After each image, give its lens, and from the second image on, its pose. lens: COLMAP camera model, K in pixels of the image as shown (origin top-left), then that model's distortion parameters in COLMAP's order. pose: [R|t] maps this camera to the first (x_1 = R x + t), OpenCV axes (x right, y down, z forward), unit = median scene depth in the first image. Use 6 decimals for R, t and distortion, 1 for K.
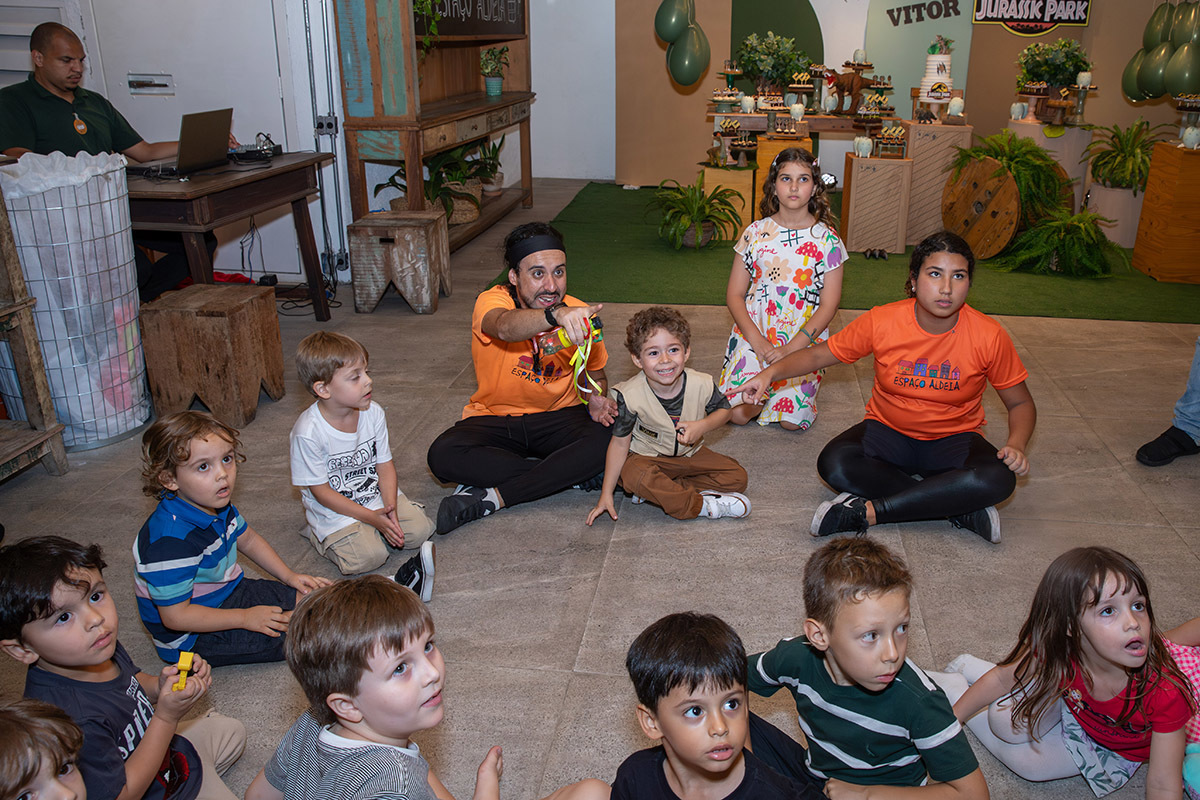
lens RADIAL K [[1254.9, 0, 600.0], [0, 1254.9, 400.0], [0, 0, 1]] dist [-0.002405, 0.032961]
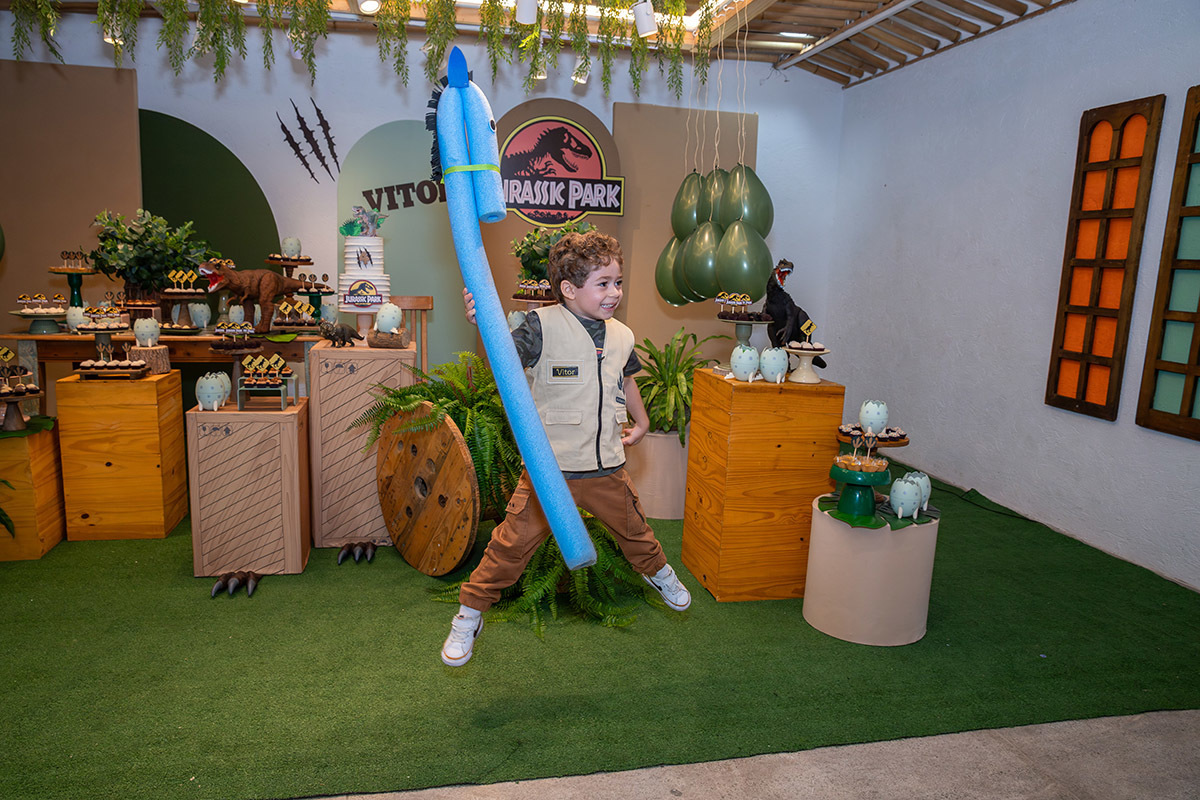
lens RADIAL K [[1254.9, 0, 600.0], [0, 1254.9, 400.0], [0, 0, 1]] dist [-0.002405, 0.032961]
pose [[0.955812, -0.036301, 0.291728, 0.186845], [0.083537, 0.984977, -0.151135, -0.086725], [-0.281859, 0.168826, 0.944486, 0.371427]]
